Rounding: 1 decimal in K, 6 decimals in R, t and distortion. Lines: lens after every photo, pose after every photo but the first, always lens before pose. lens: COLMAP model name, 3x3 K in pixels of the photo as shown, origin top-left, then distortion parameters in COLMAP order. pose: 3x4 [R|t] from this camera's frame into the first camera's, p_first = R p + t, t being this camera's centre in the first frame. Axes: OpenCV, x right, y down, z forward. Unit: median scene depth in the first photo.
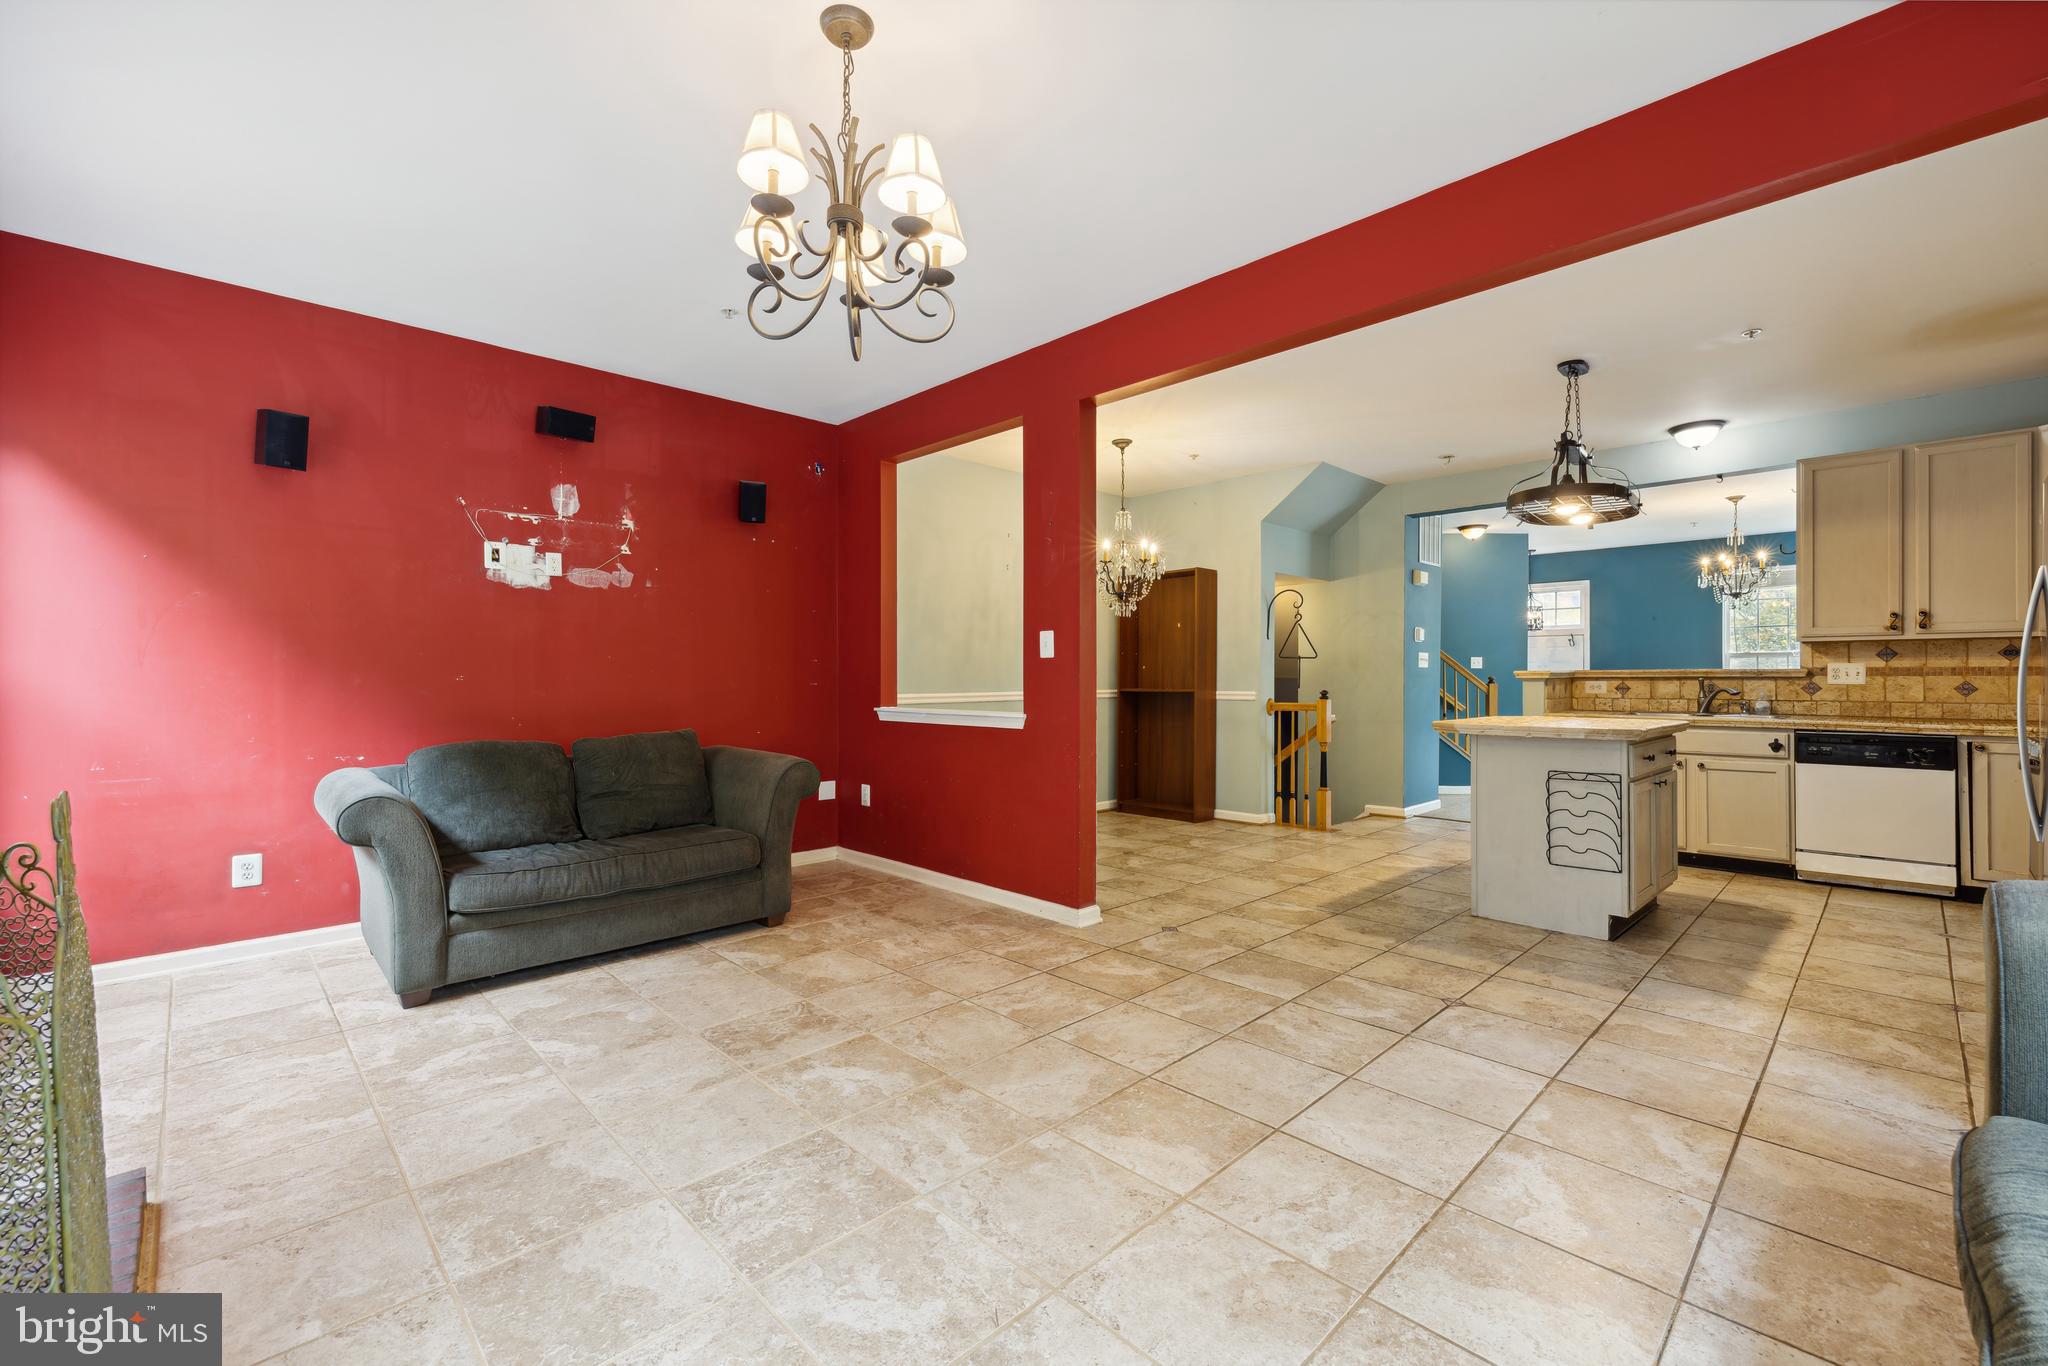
lens RADIAL K [[857.9, 0, 1024.8], [0, 857.9, 678.9], [0, 0, 1]] dist [0.002505, 0.000206]
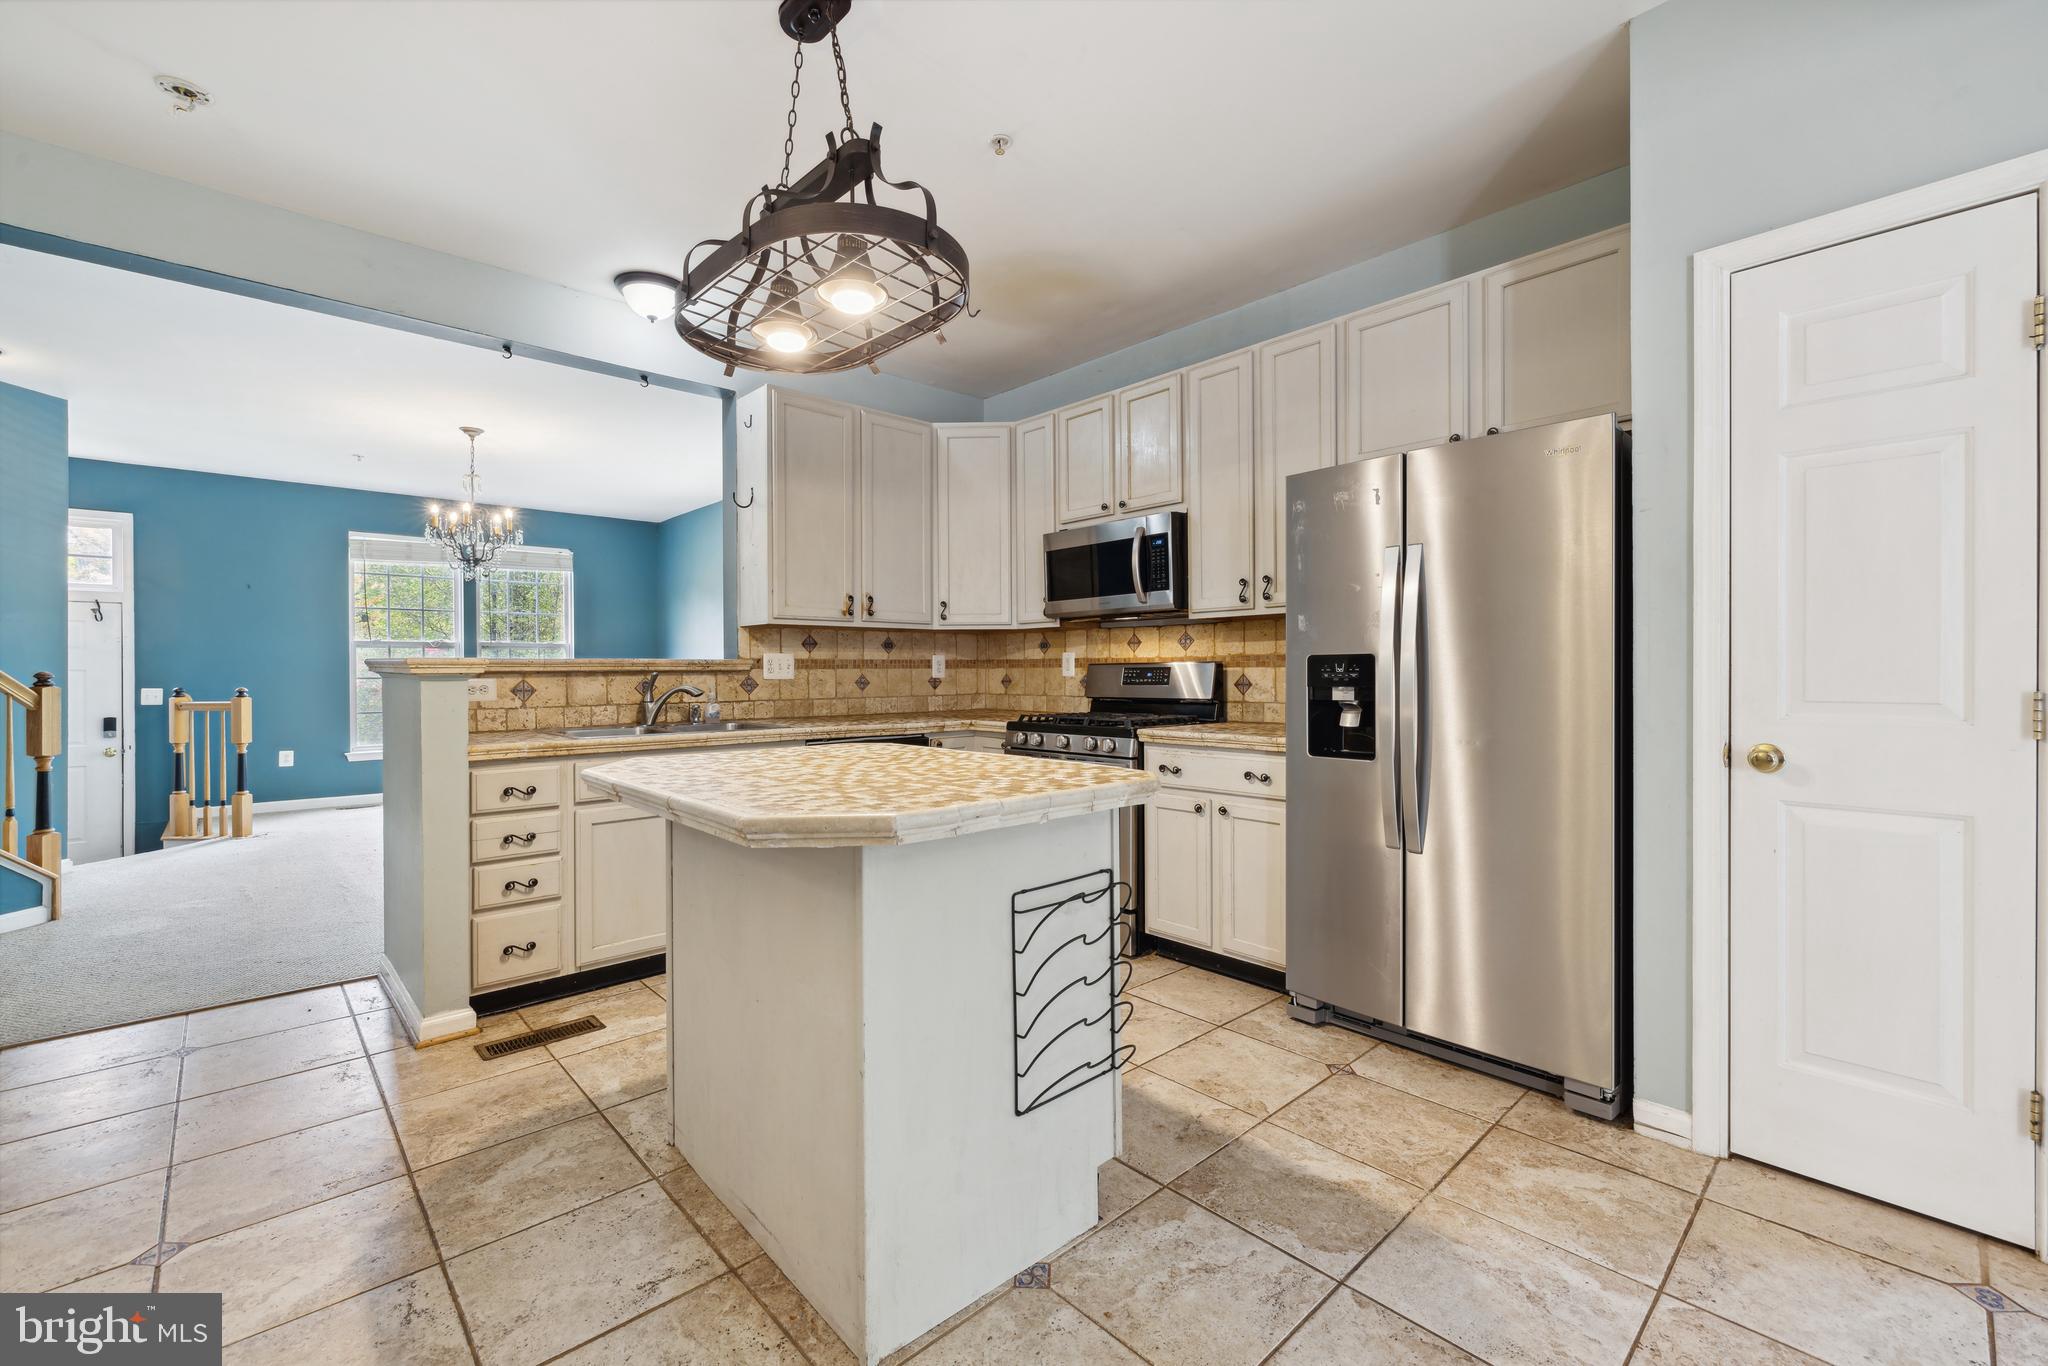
lens RADIAL K [[857.9, 0, 1015.8], [0, 857.9, 672.3], [0, 0, 1]] dist [0.002505, 0.000206]
pose [[0.035521, -0.002388, 0.999366, 0.157928], [0.006374, 0.999977, 0.002163, -0.000687], [-0.999349, 0.006293, 0.035536, 0.796798]]
